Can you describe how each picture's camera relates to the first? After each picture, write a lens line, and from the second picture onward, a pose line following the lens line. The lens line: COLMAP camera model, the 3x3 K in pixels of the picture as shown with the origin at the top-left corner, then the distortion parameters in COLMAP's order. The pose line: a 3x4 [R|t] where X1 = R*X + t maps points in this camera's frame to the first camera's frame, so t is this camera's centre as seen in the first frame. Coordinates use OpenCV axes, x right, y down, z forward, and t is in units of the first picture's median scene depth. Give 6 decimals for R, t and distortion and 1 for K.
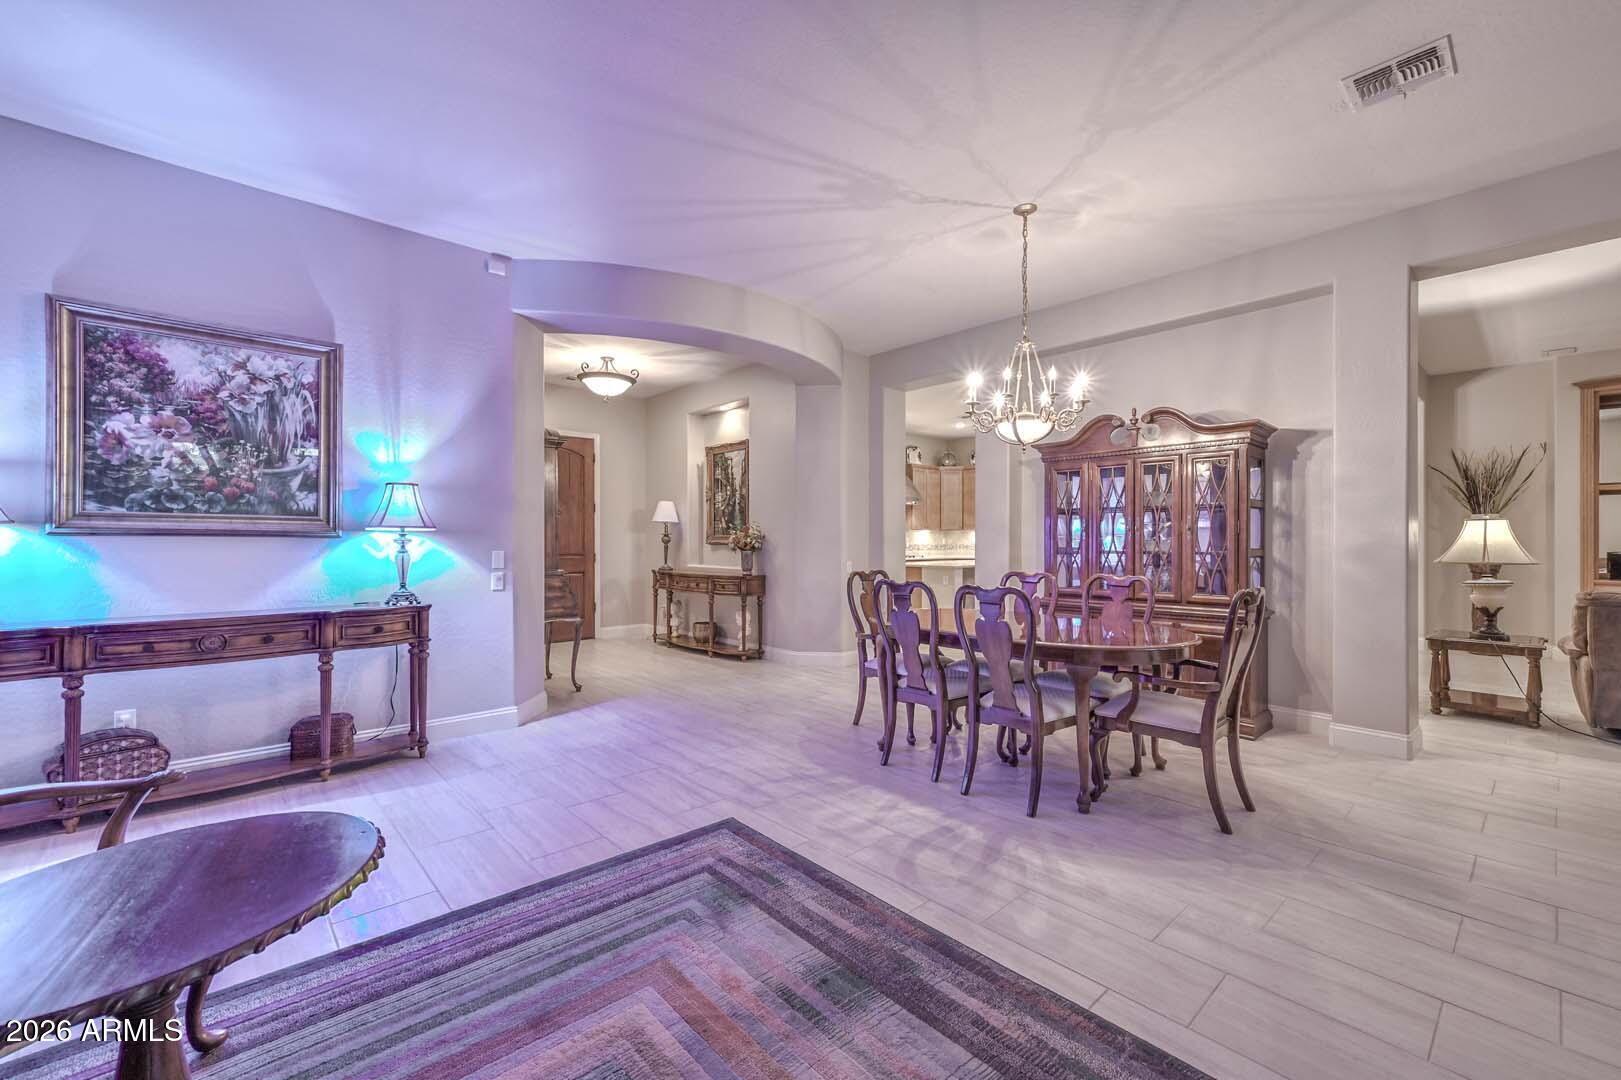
lens RADIAL K [[652.7, 0, 813.7], [0, 652.7, 541.5], [0, 0, 1]] dist [0.015976, 0.000105]
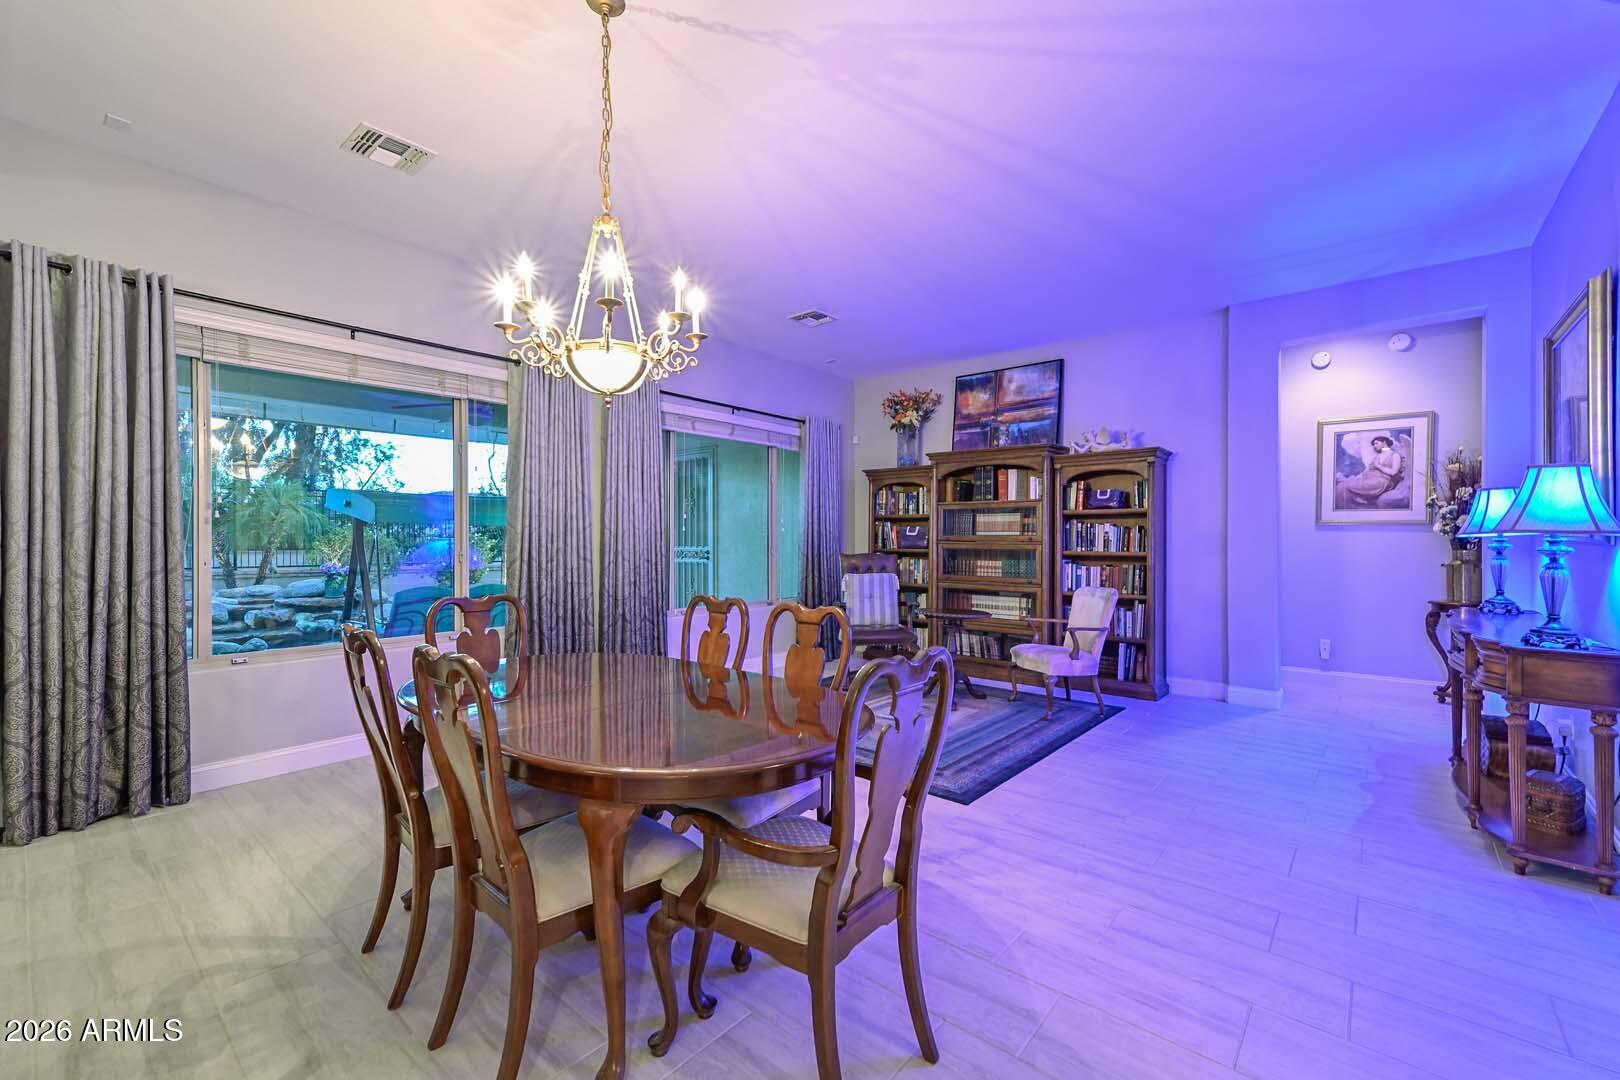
lens RADIAL K [[652.2, 0, 813.2], [0, 652.2, 541.5], [0, 0, 1]] dist [0.015976, 0.000105]
pose [[-0.991384, 0.000221, -0.130984, 0.221164], [0.000157, 1.000000, 0.000496, -0.012345], [0.130984, 0.000471, -0.991384, 1.688559]]
